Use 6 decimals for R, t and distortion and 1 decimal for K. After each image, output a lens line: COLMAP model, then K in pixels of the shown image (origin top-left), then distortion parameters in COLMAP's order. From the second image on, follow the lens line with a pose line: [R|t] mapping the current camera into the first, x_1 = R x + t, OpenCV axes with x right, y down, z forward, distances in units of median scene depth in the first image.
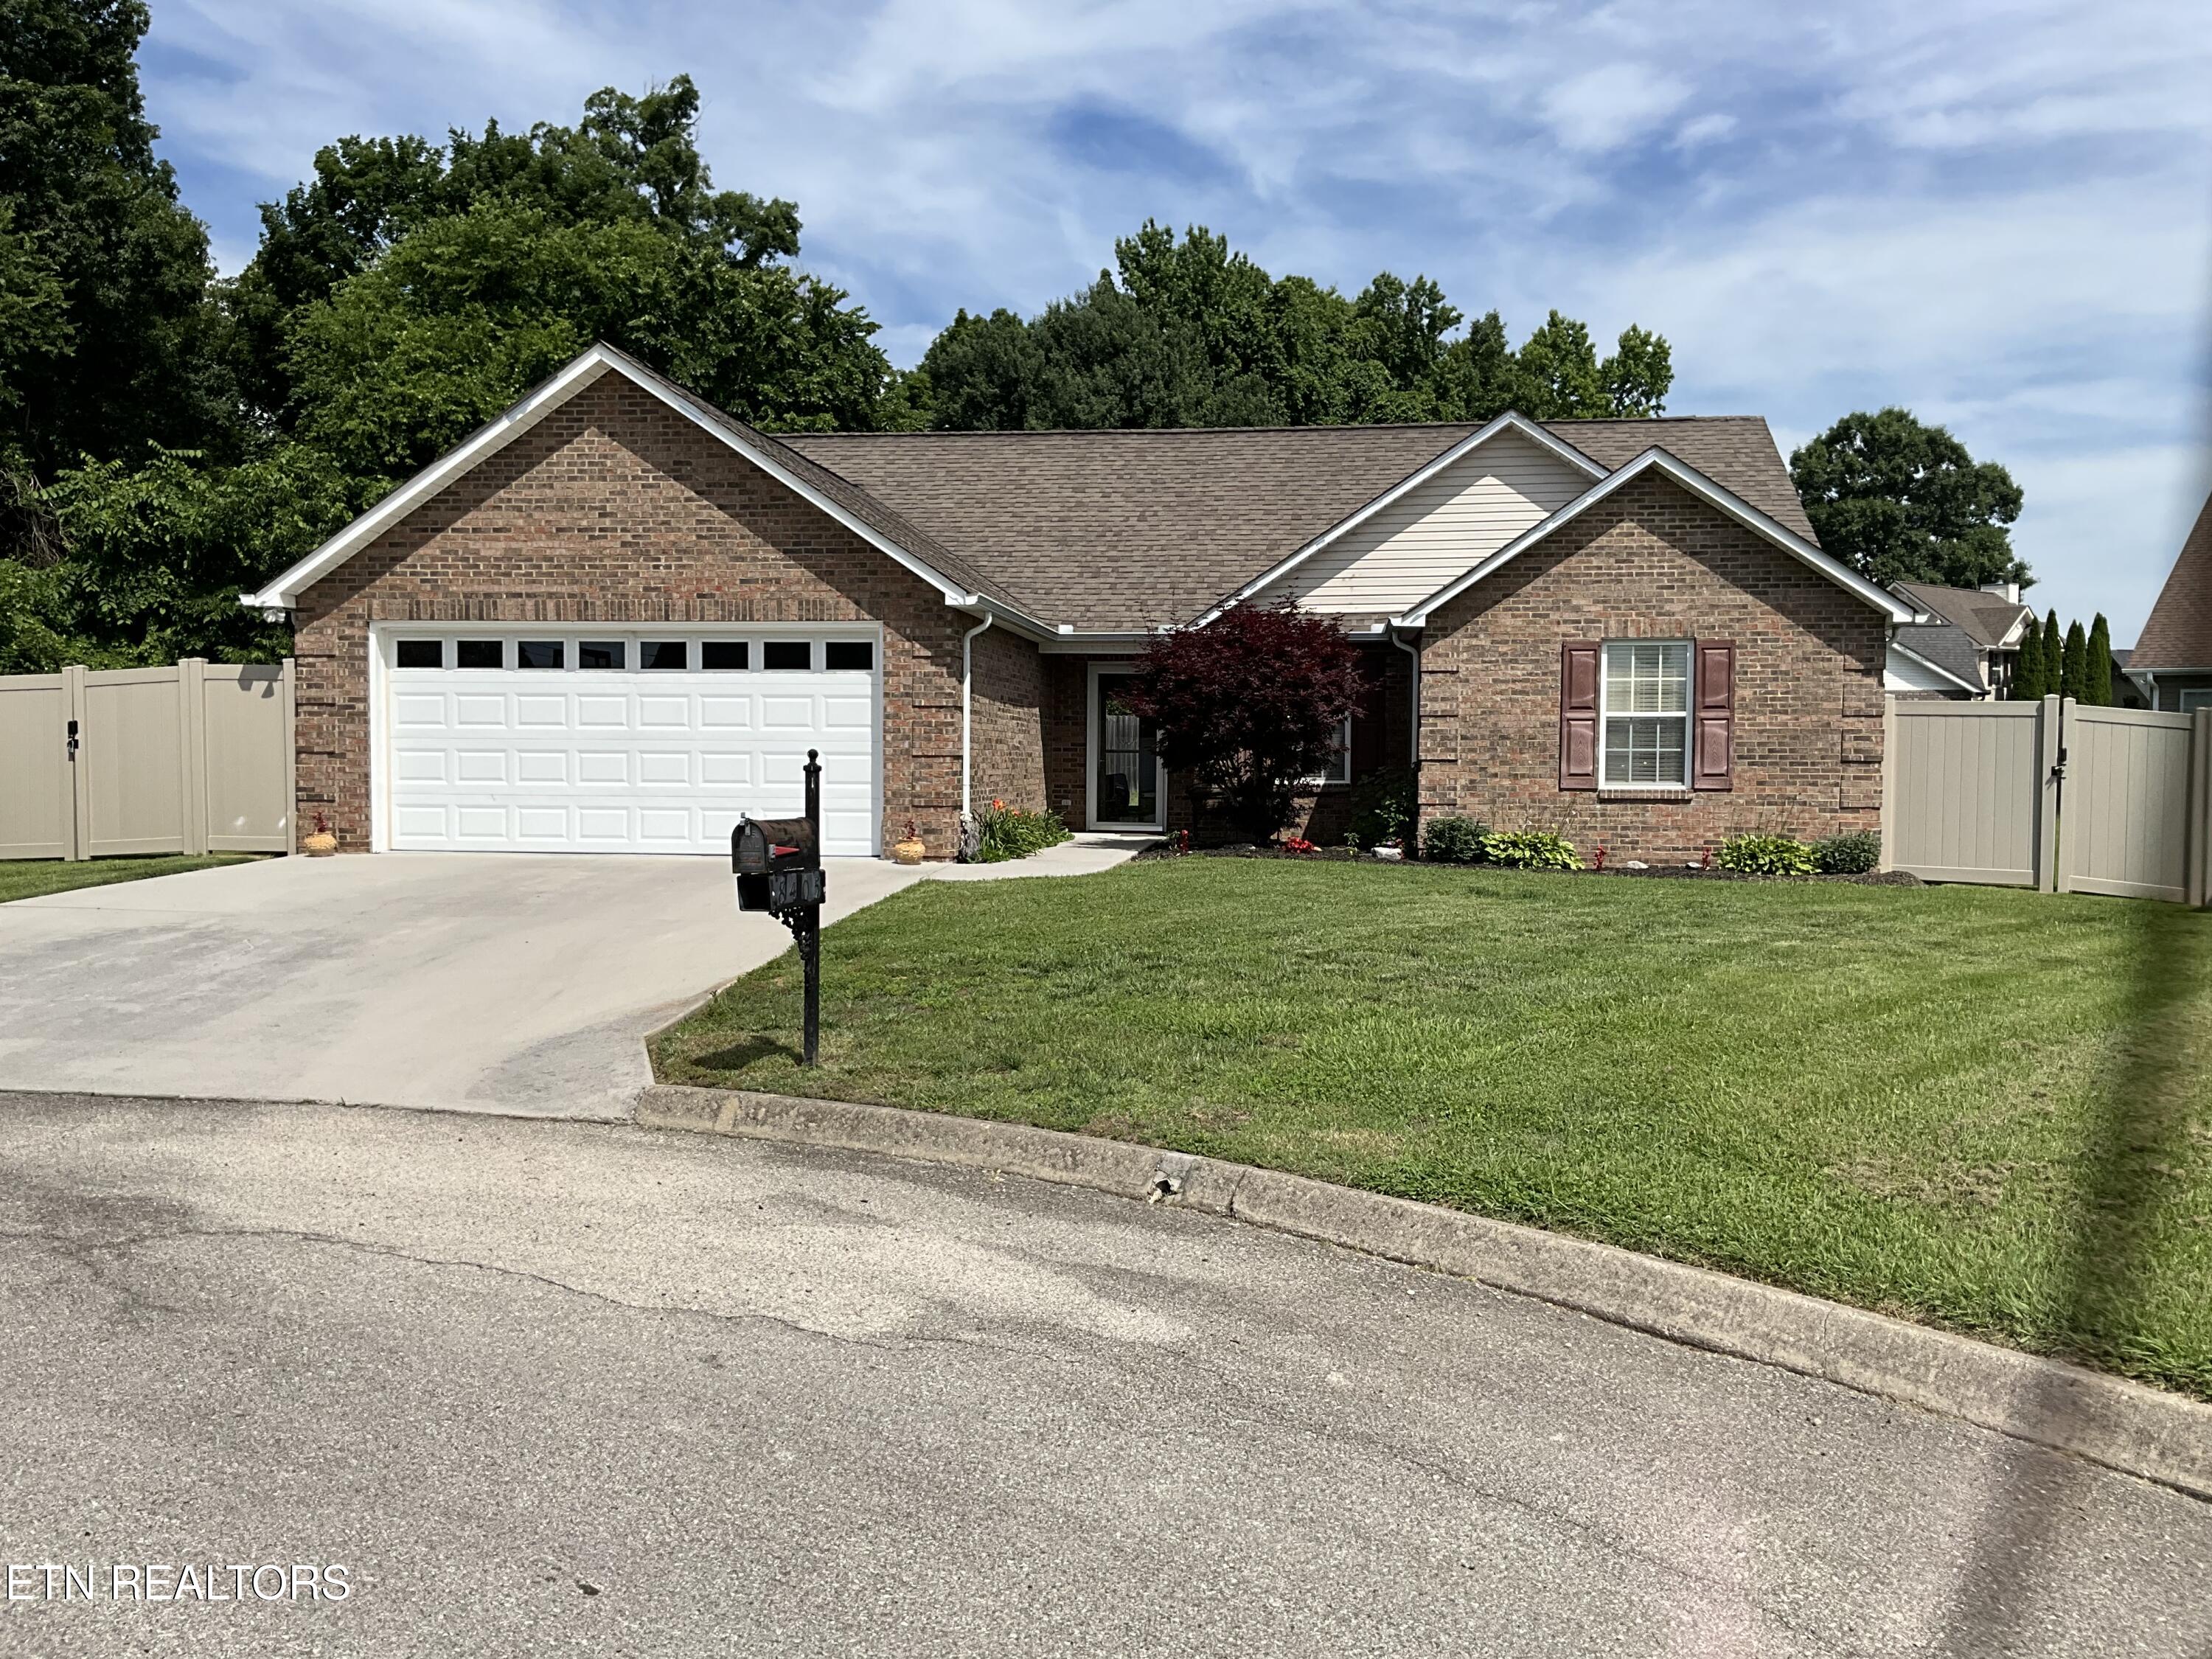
lens RADIAL K [[1812.4, 0, 1079.8], [0, 1812.4, 836.4], [0, 0, 1]] dist [0.085694, -0.155590]
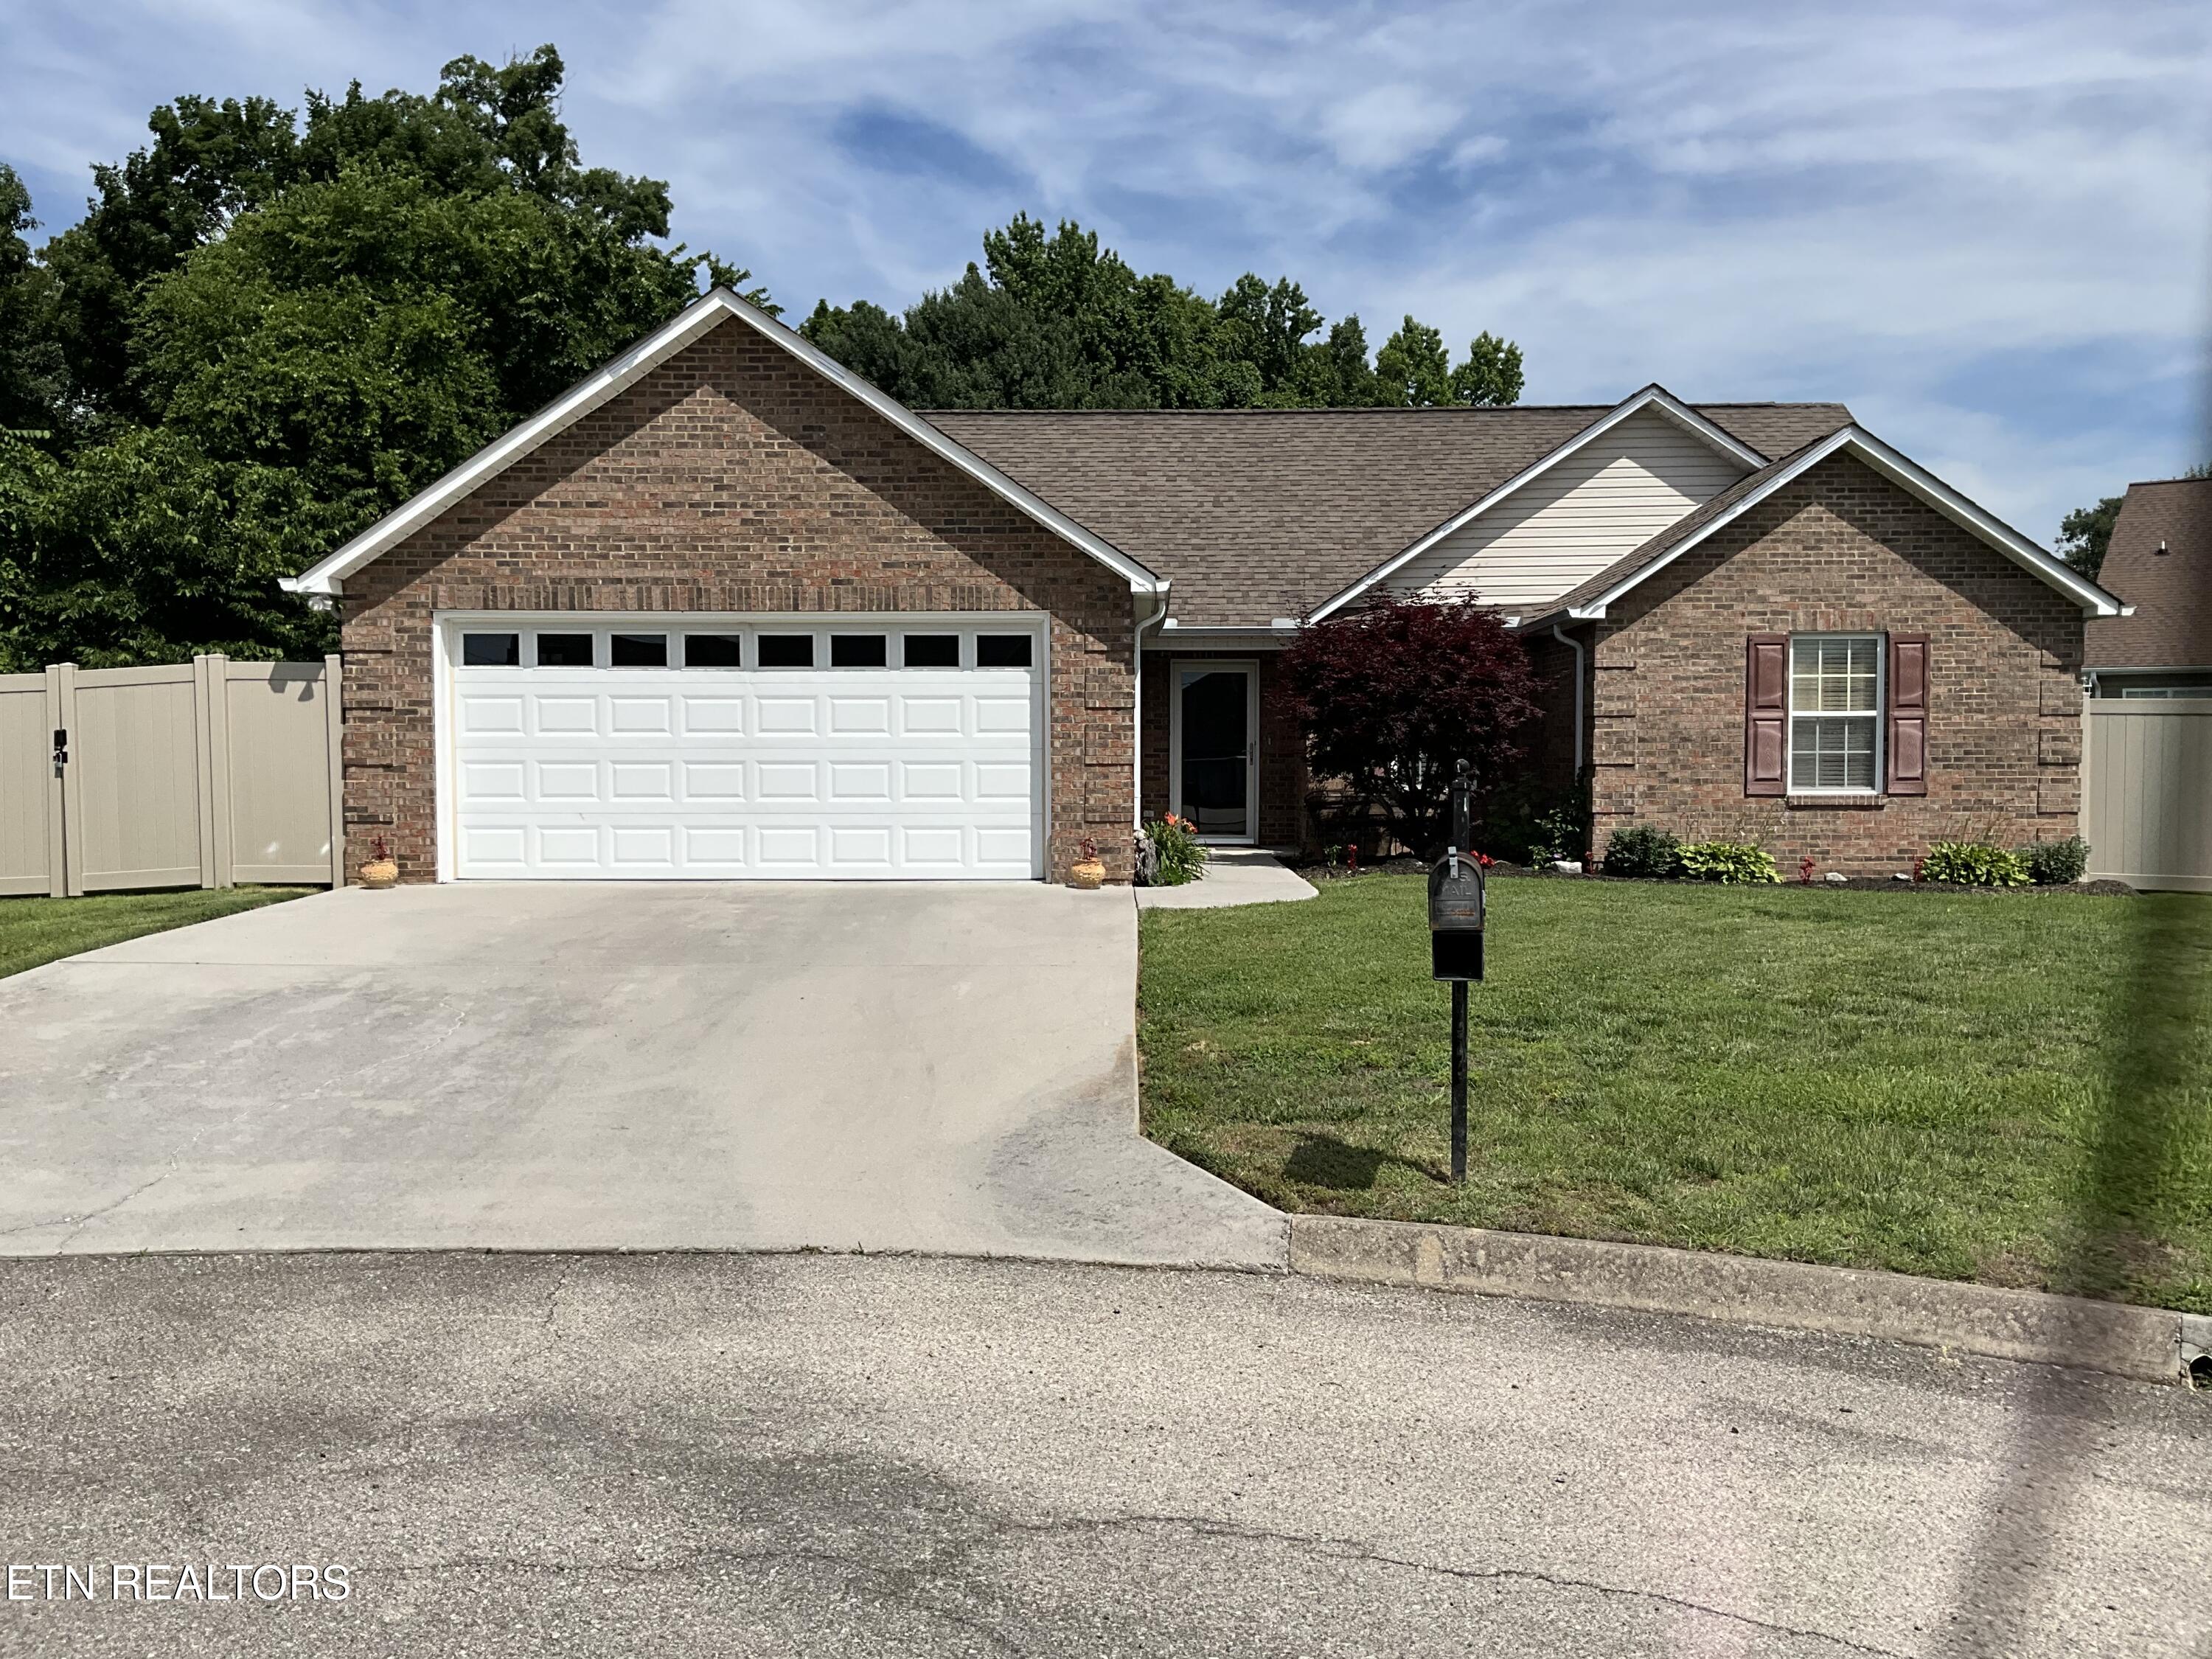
lens RADIAL K [[1812.4, 0, 1079.8], [0, 1812.4, 836.4], [0, 0, 1]] dist [0.085694, -0.155590]
pose [[0.994563, -0.011000, 0.103556, -0.166202], [0.011240, 0.999935, -0.001732, -0.007333], [-0.103530, 0.002886, 0.994622, 0.115301]]
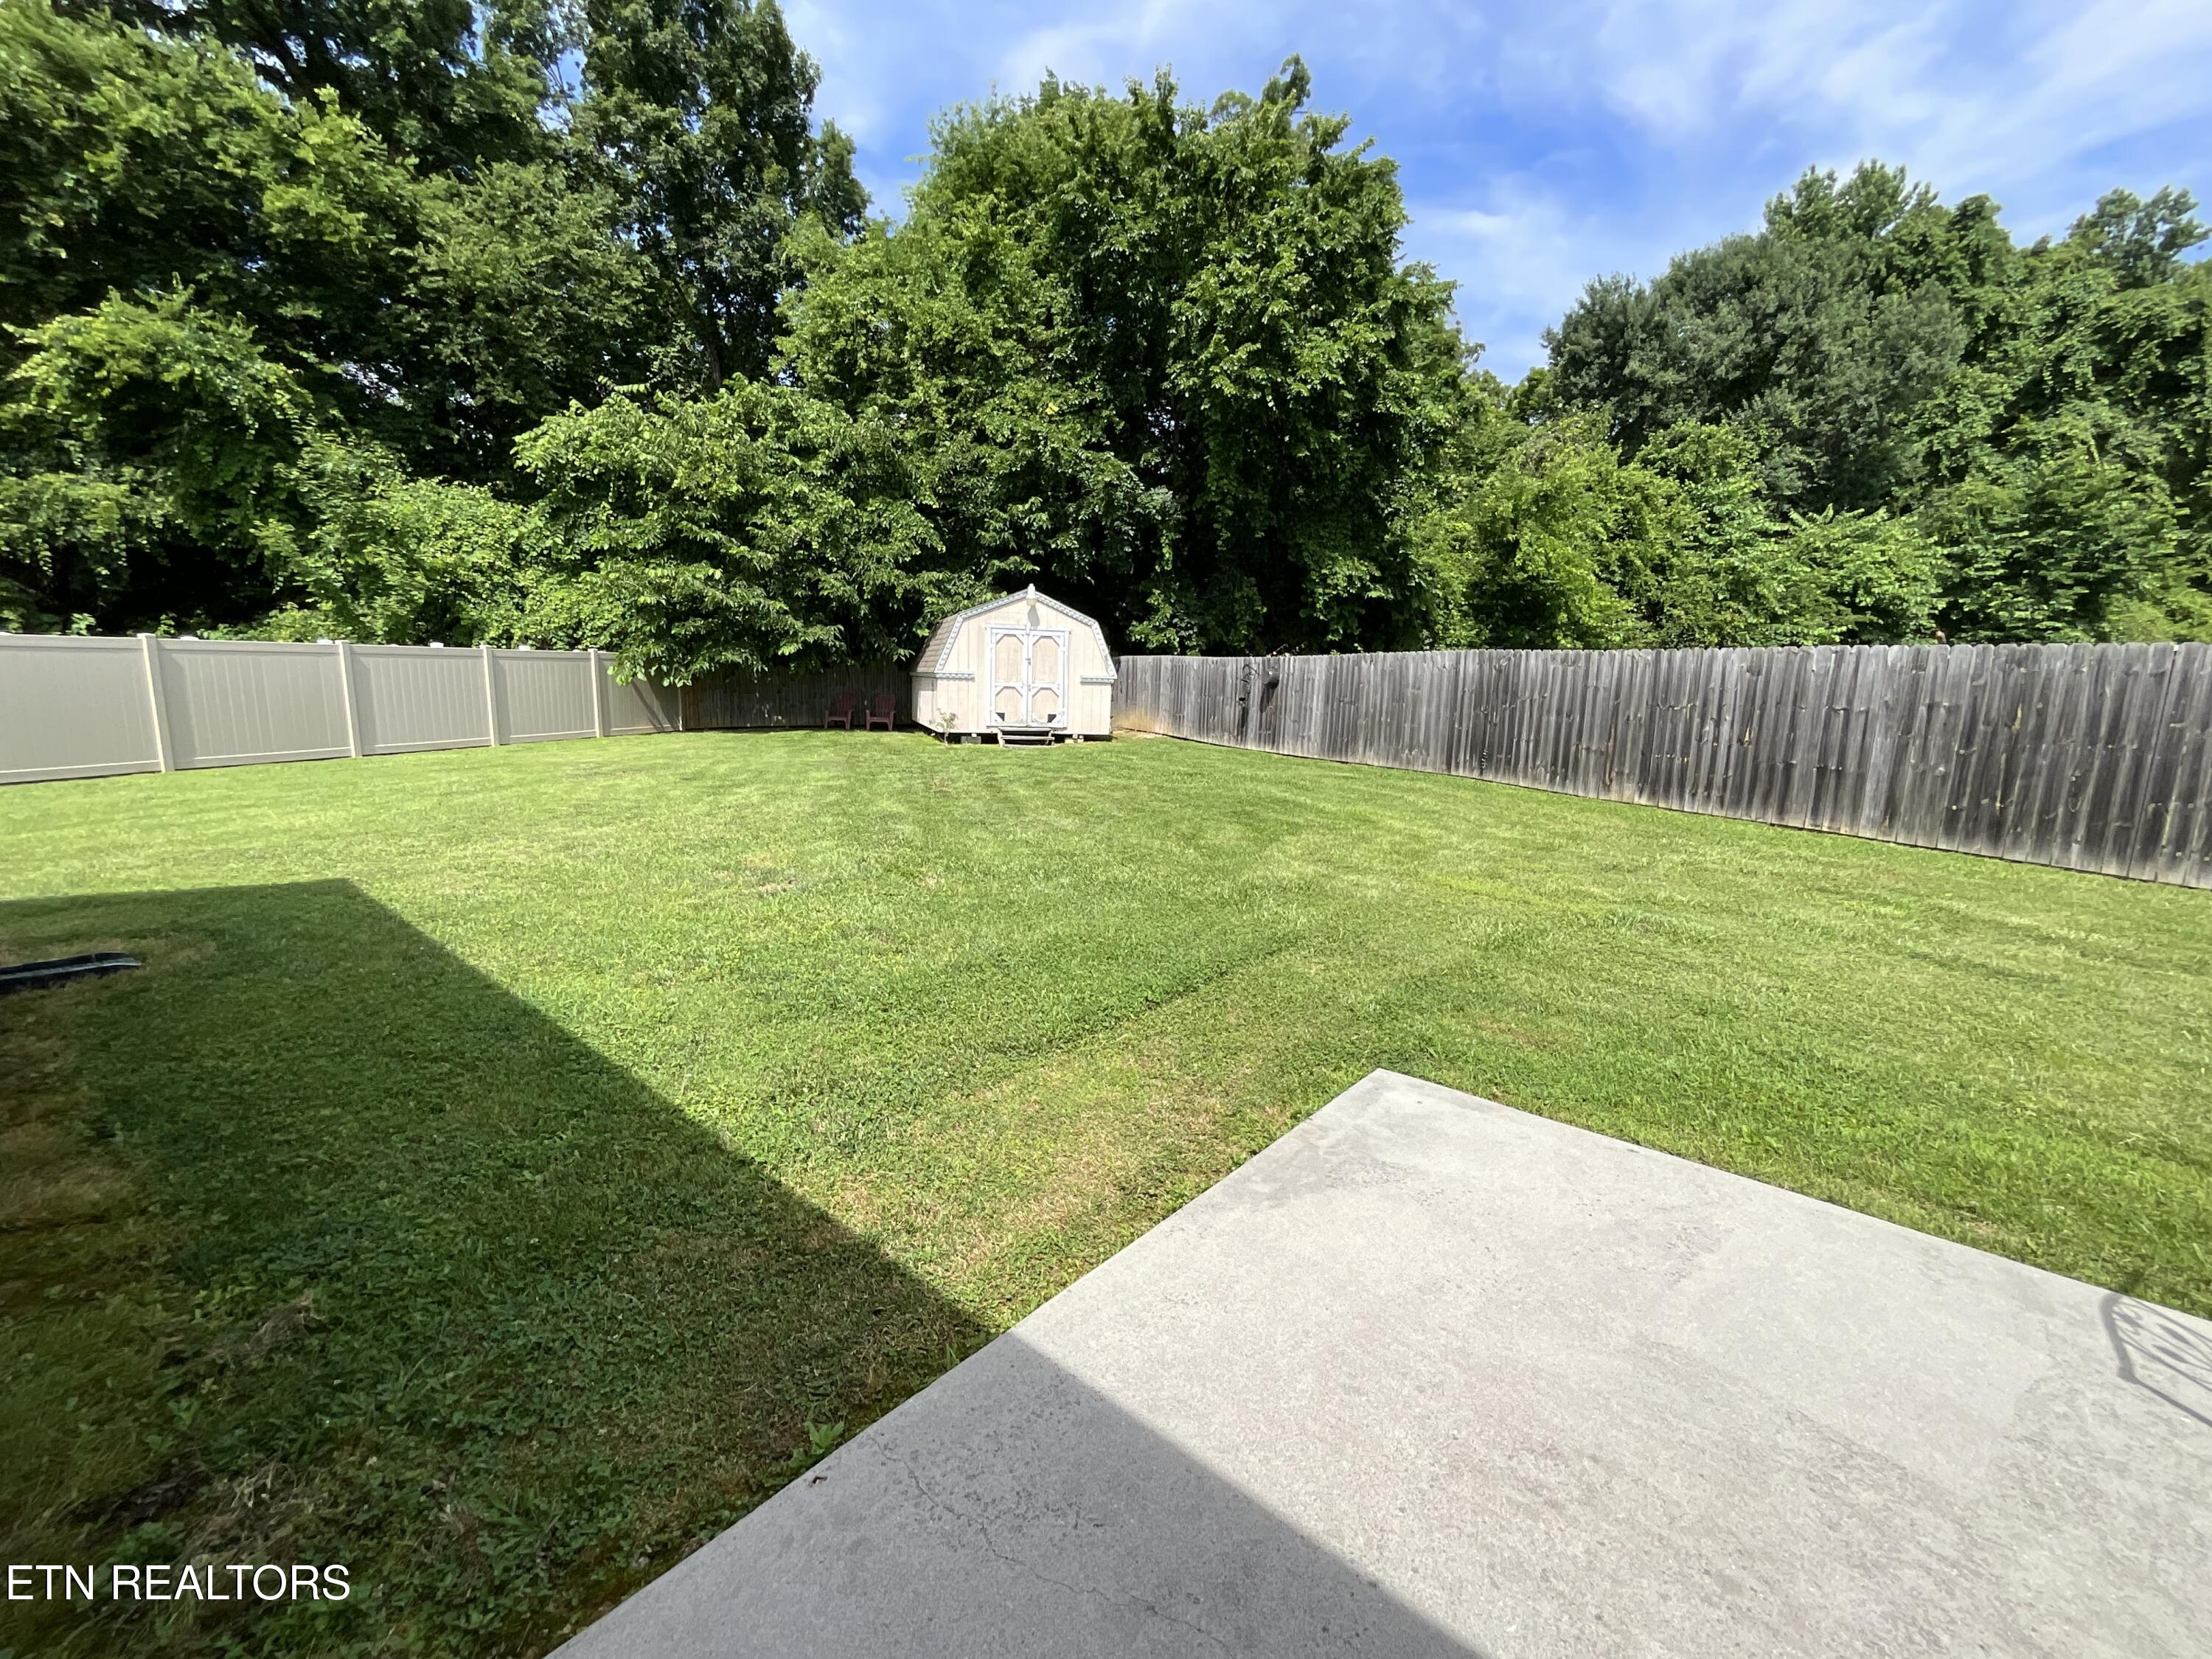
lens RADIAL K [[932.6, 0, 1111.5], [0, 932.6, 868.1], [0, 0, 1]] dist [-0.000420, -0.000236]
pose [[0.850959, 0.105800, -0.514465, 0.084852], [-0.040787, 0.989855, 0.136100, -0.063679], [0.523645, -0.094832, 0.846642, 1.632179]]
